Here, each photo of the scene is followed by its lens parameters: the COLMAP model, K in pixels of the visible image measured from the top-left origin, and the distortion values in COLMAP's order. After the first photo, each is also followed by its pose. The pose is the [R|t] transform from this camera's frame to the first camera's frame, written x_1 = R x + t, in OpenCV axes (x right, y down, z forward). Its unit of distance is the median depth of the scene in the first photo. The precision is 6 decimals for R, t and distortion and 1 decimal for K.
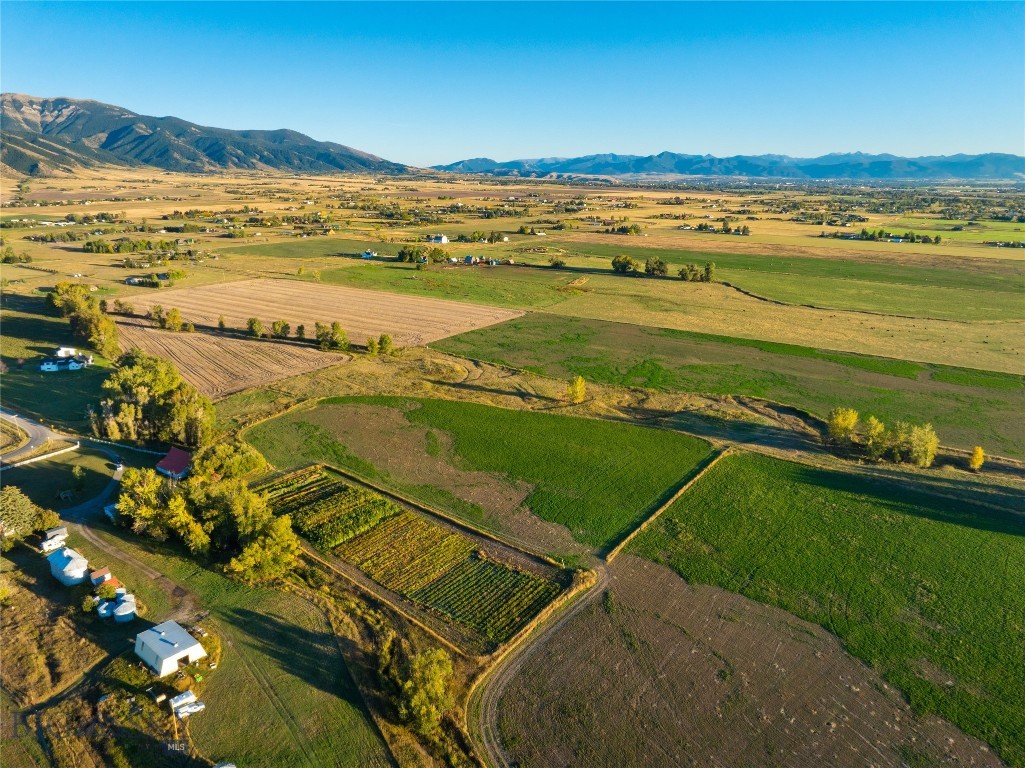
lens RADIAL K [[726.1, 0, 509.0], [0, 726.1, 391.6], [0, 0, 1]] dist [-0.043598, 0.011176]
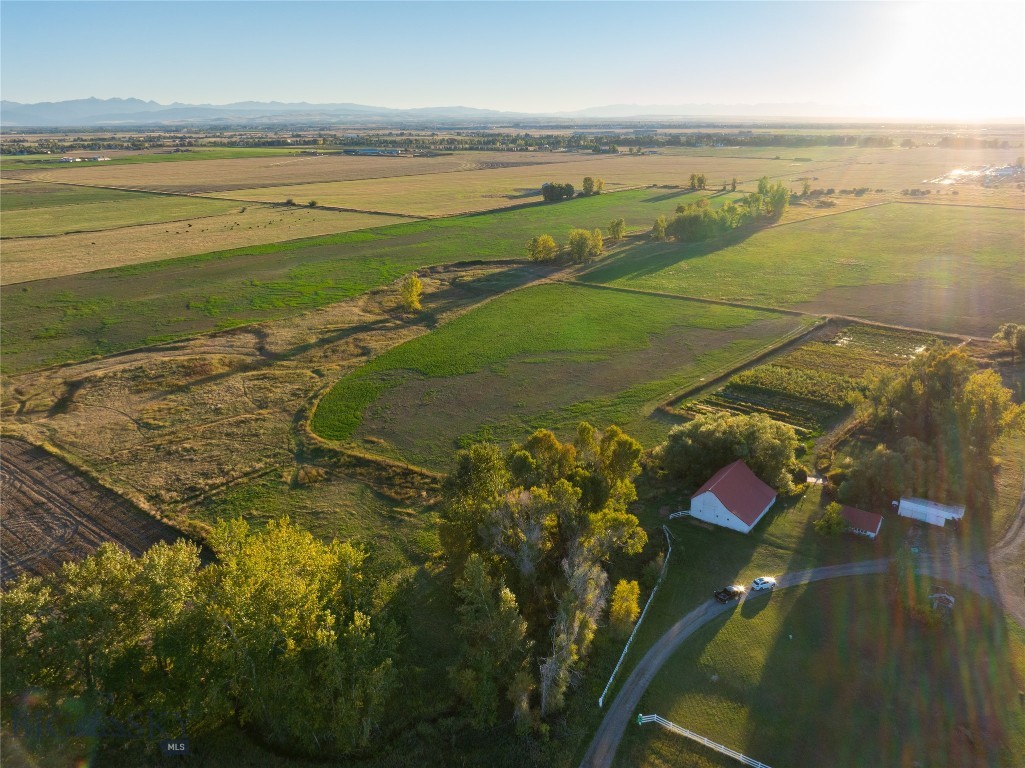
lens RADIAL K [[726.1, 0, 513.5], [0, 726.1, 385.1], [0, 0, 1]] dist [-0.043598, 0.011176]
pose [[0.021317, -0.342232, 0.939374, -0.566124], [0.288880, 0.901618, 0.321922, -0.112439], [-0.957128, 0.264504, 0.118084, 0.661682]]
